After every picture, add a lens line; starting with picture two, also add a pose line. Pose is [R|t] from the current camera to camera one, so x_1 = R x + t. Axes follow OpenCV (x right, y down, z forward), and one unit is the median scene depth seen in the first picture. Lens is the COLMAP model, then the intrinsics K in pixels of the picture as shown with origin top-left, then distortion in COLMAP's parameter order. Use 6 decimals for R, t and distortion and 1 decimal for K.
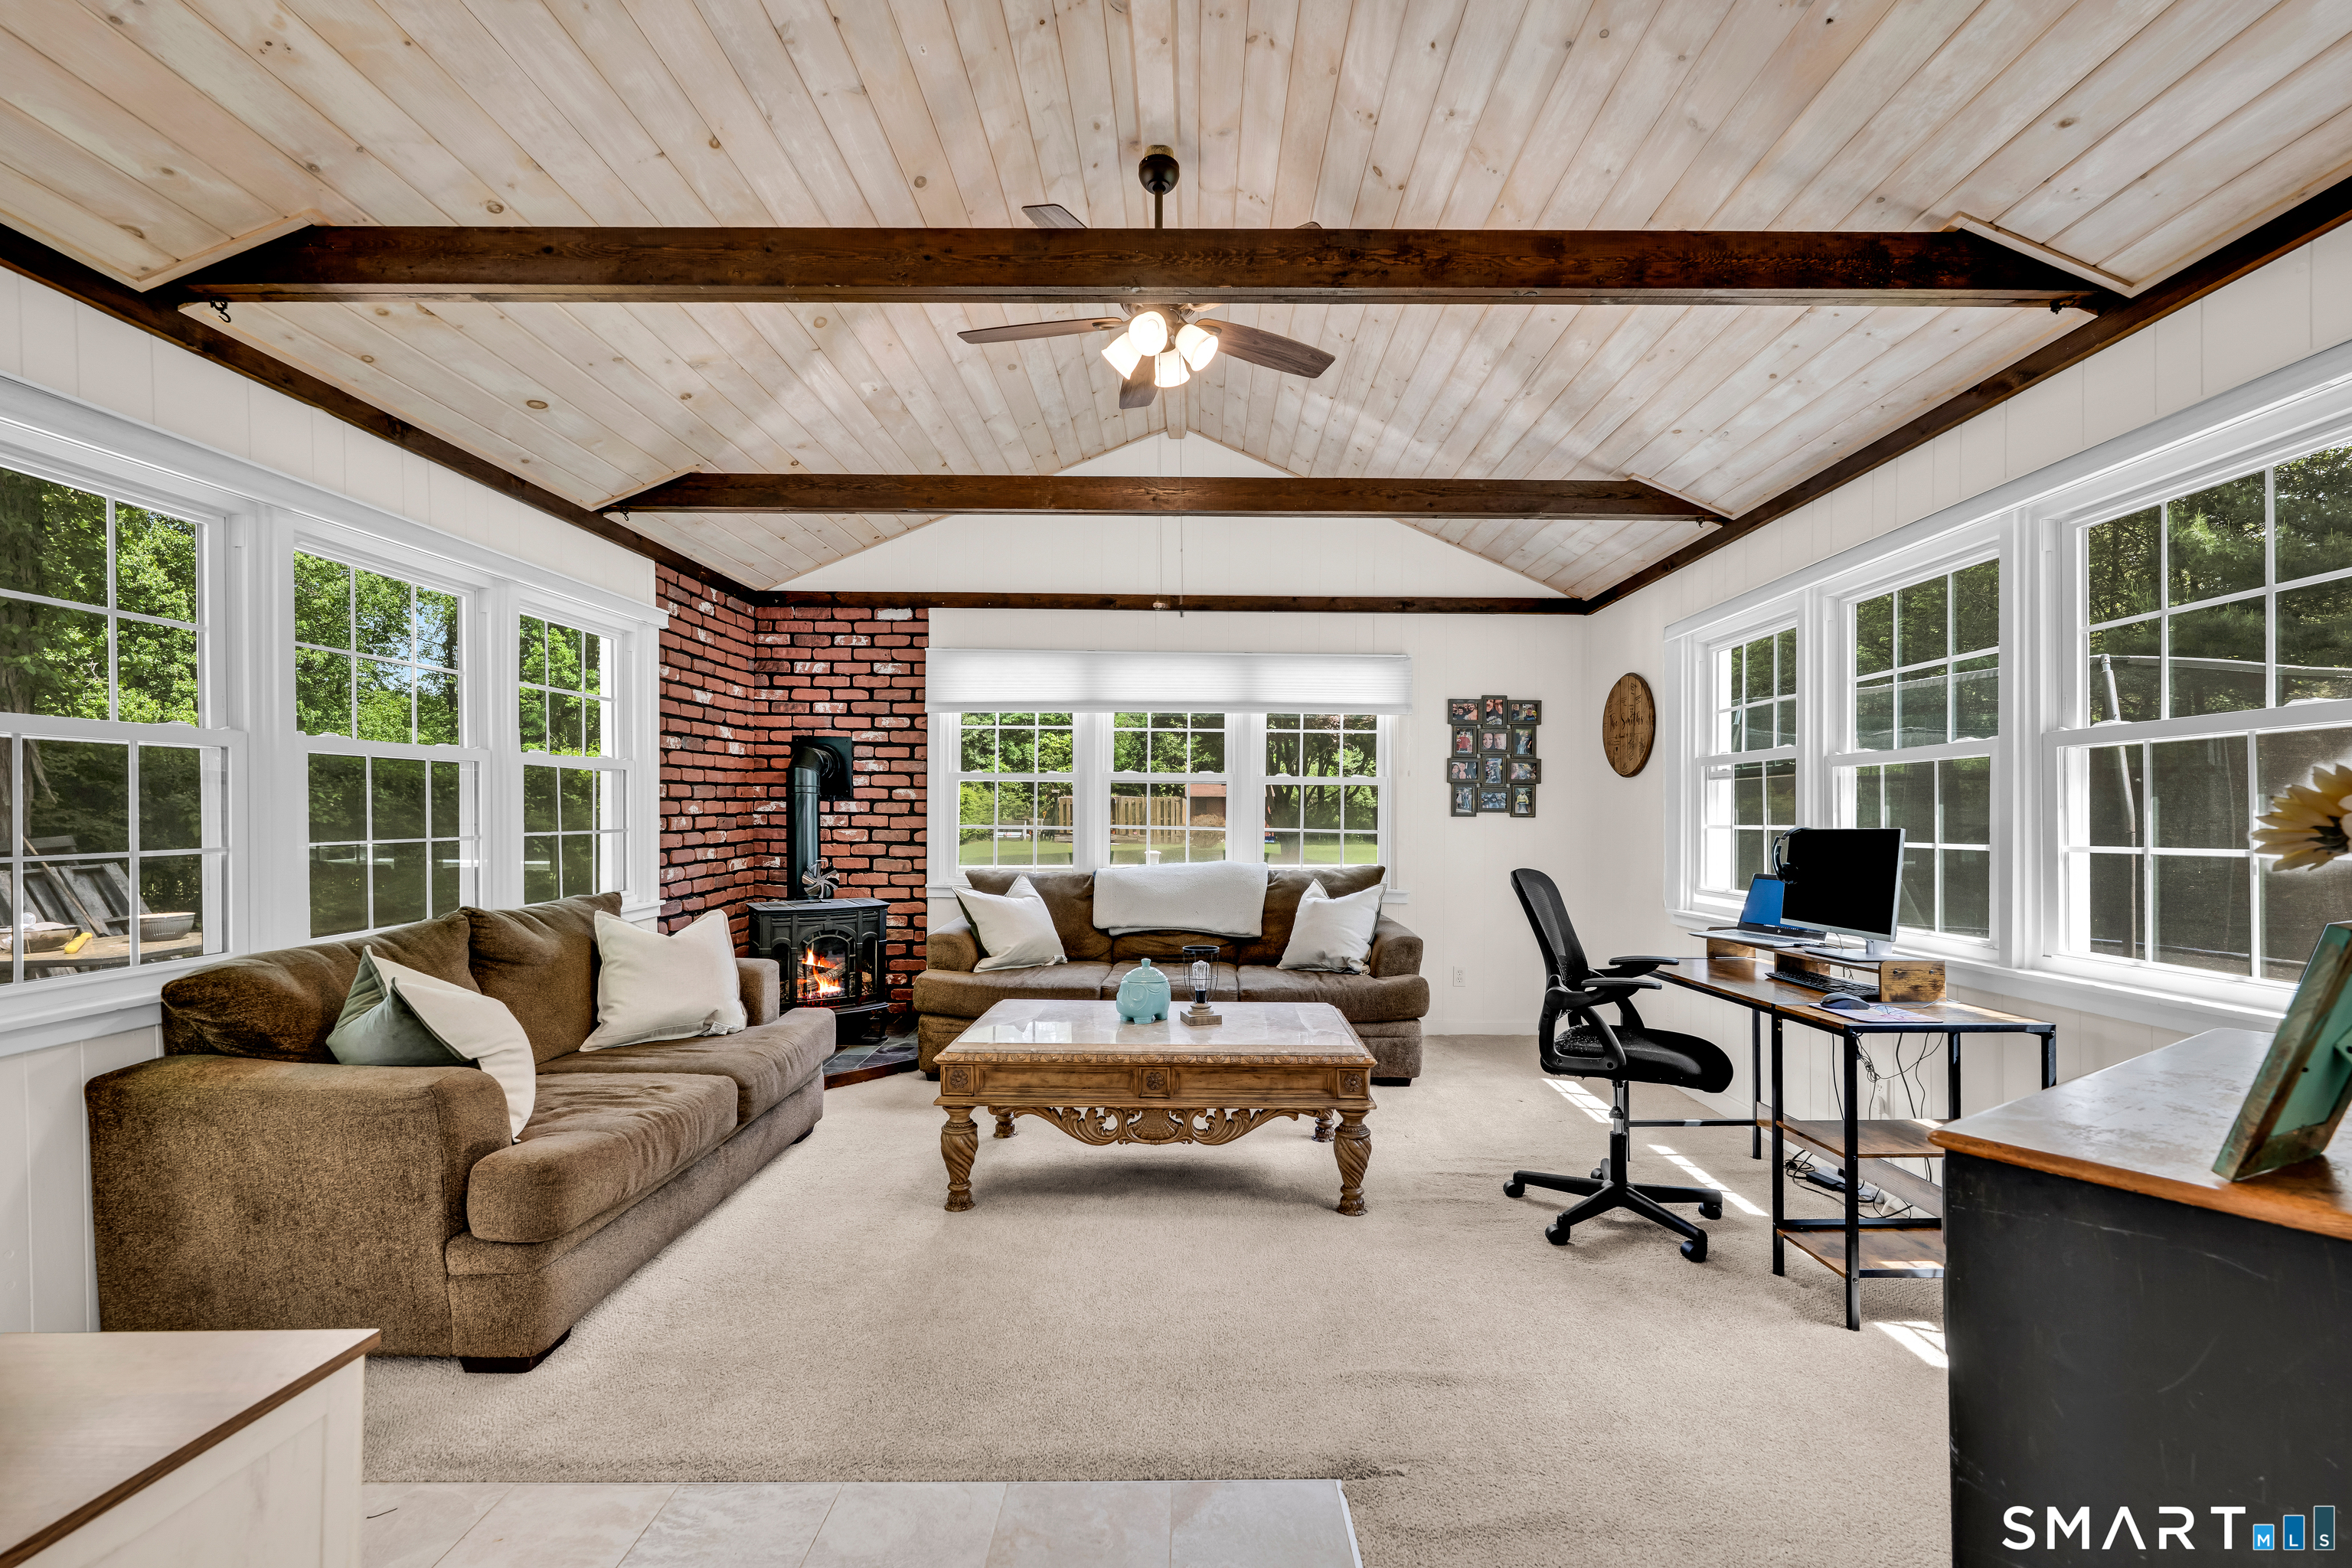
lens RADIAL K [[931.7, 0, 1215.7], [0, 931.7, 802.4], [0, 0, 1]] dist [-0.001111, 0.000670]
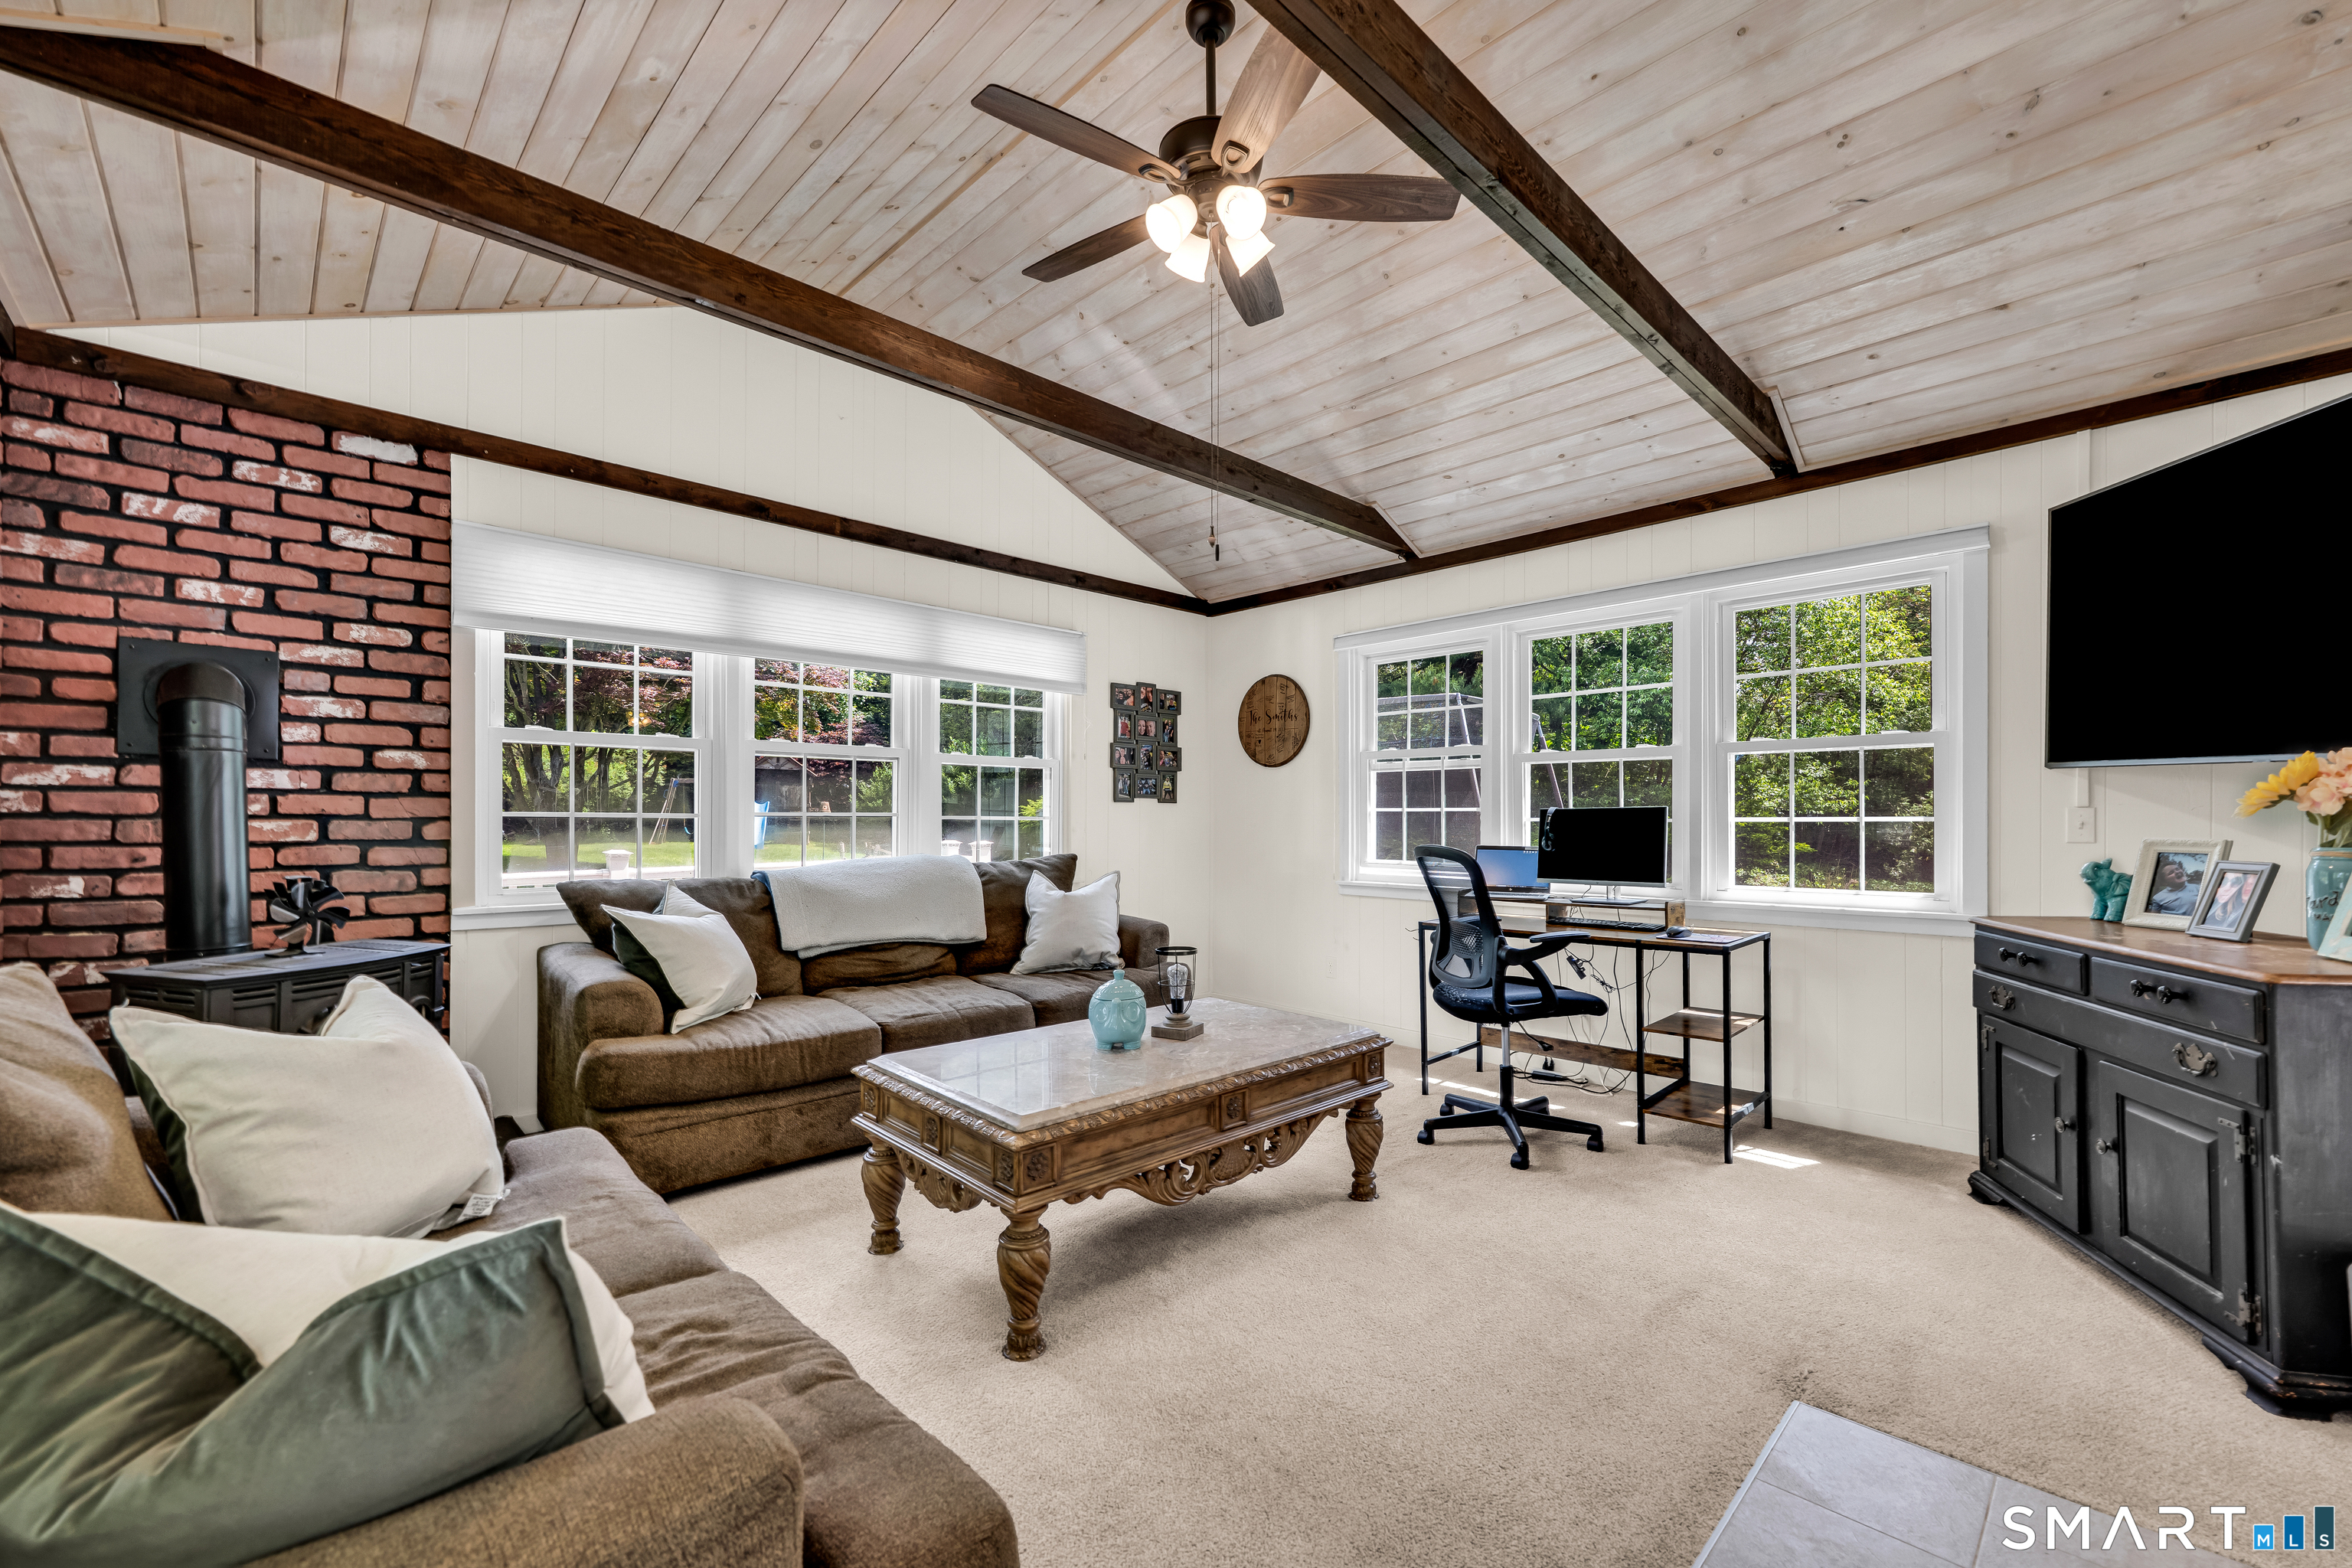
lens RADIAL K [[931.7, 0, 1180.7], [0, 931.7, 806.2], [0, 0, 1]] dist [-0.001111, 0.000670]
pose [[0.732595, 0.001267, 0.680663, -0.374193], [-0.010125, 0.999908, 0.009036, 0.010380], [-0.680589, -0.013512, 0.732541, 0.232109]]
